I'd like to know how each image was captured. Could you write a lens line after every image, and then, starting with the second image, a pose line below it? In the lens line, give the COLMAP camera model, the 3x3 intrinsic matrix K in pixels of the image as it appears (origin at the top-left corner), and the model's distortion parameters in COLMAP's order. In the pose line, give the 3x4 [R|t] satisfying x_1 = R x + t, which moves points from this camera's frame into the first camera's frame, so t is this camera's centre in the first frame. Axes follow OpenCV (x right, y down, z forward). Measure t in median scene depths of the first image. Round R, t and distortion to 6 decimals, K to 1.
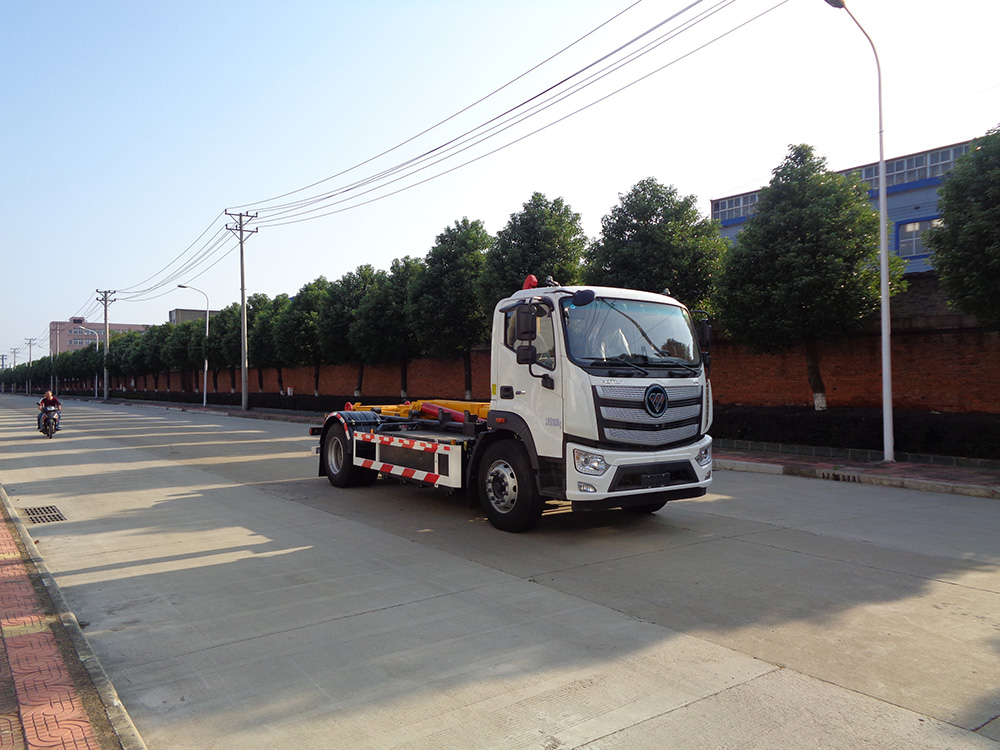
lens RADIAL K [[766.6, 0, 500.0], [0, 766.6, 375.0], [0, 0, 1]] dist [-0.004642, 0.001007]
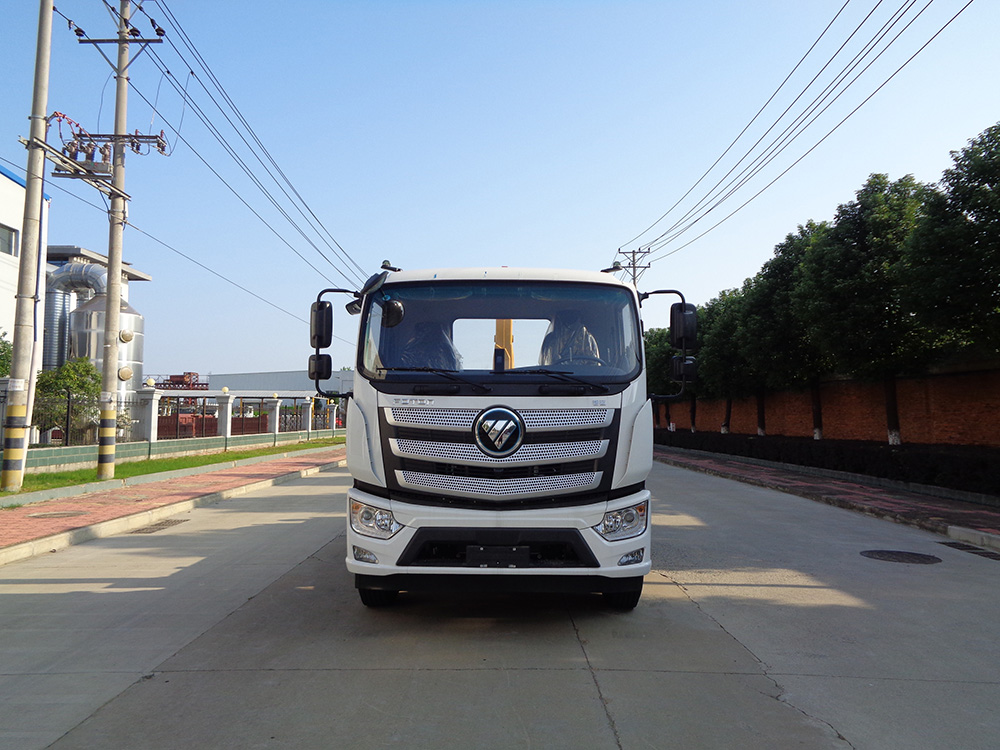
lens RADIAL K [[766.6, 0, 500.0], [0, 766.6, 375.0], [0, 0, 1]] dist [-0.004642, 0.001007]
pose [[0.813389, -0.028474, -0.581022, 0.204439], [-0.000449, 0.998770, -0.049575, 0.006327], [0.581720, 0.040585, 0.812376, 0.166632]]
